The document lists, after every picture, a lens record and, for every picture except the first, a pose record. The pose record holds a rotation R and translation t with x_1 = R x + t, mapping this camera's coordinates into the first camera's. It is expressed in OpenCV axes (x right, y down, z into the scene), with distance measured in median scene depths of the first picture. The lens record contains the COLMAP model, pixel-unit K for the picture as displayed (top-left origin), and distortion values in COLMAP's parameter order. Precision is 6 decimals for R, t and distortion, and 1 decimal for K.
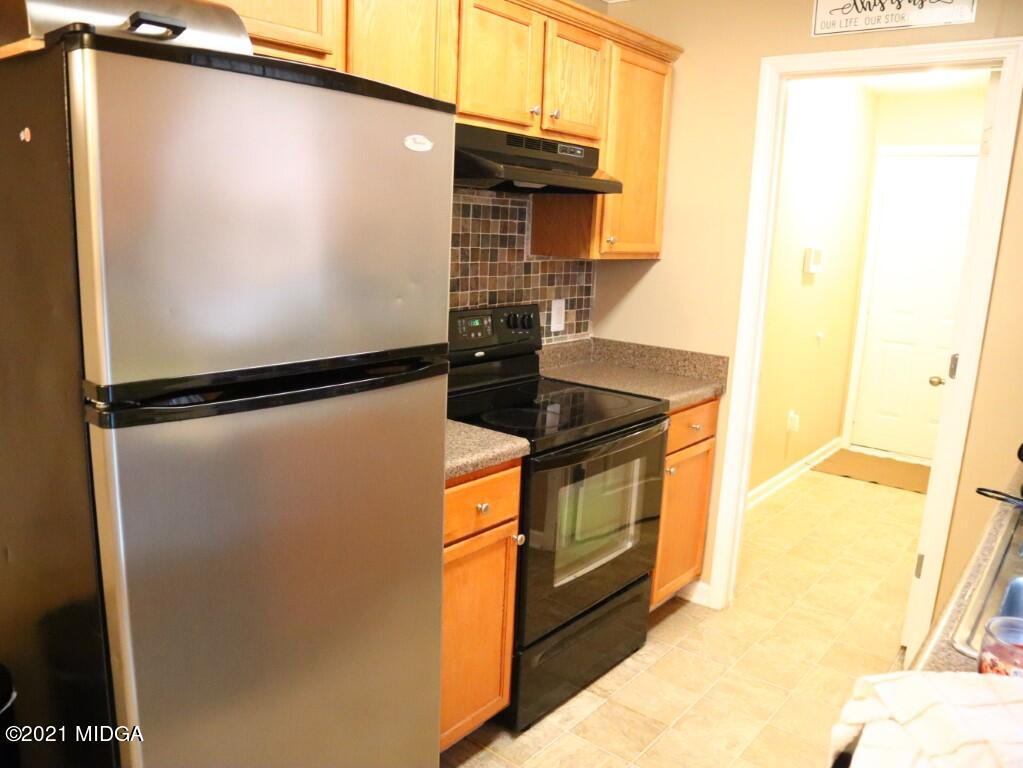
lens RADIAL K [[802.3, 0, 511.4], [0, 802.3, 389.6], [0, 0, 1]] dist [-0.120998, 0.093998]
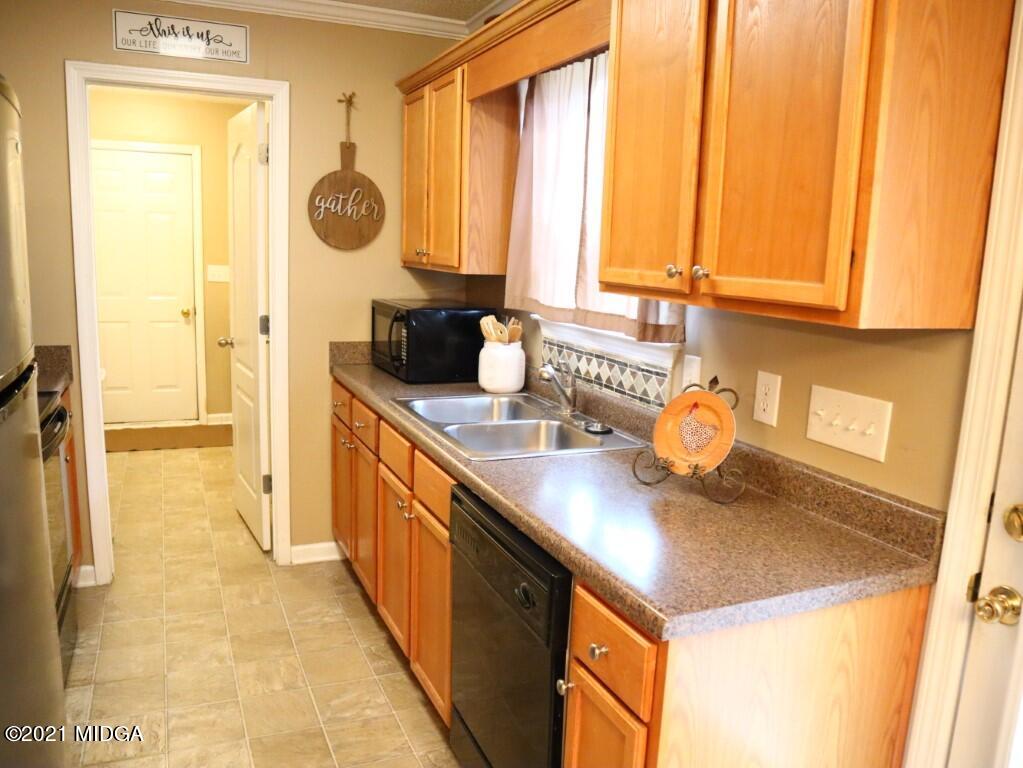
lens RADIAL K [[802.3, 0, 511.4], [0, 802.3, 389.6], [0, 0, 1]] dist [-0.120998, 0.093998]
pose [[0.470145, -0.180866, 0.863858, -0.381929], [0.162998, 0.979734, 0.116417, -0.010633], [-0.867407, 0.086074, 0.490098, 0.000186]]
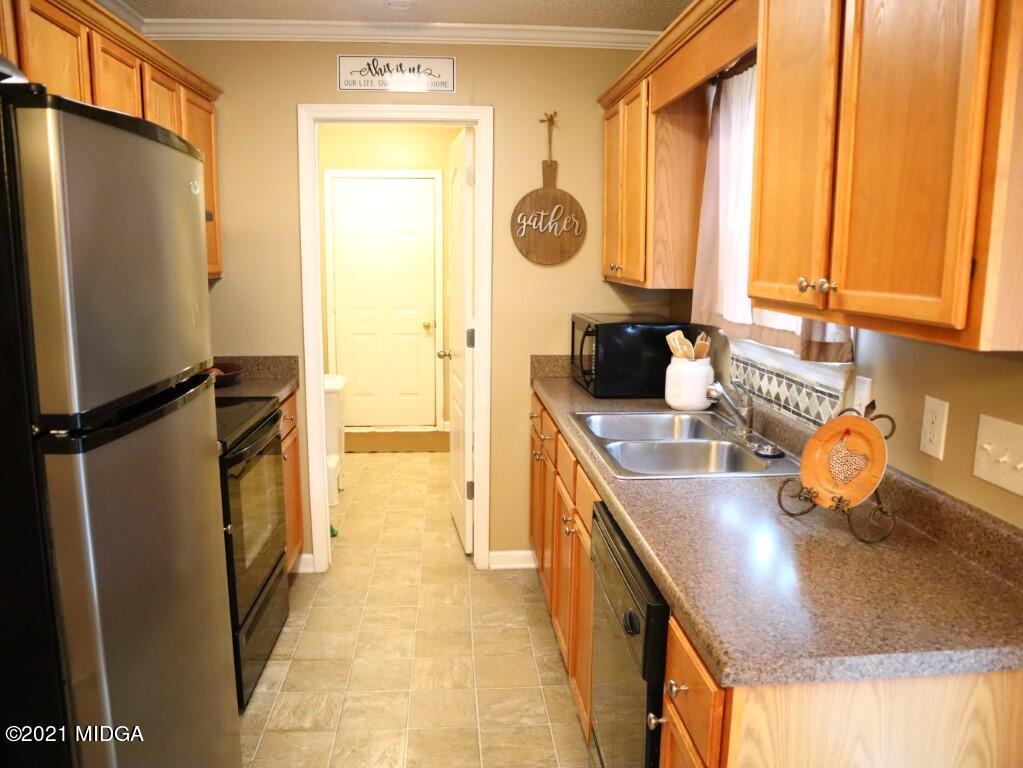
lens RADIAL K [[802.3, 0, 511.4], [0, 802.3, 389.6], [0, 0, 1]] dist [-0.120998, 0.093998]
pose [[0.728724, -0.153045, 0.667487, -0.313969], [0.163621, 0.985388, 0.047304, 0.003618], [-0.664973, 0.074743, 0.743118, -0.082300]]
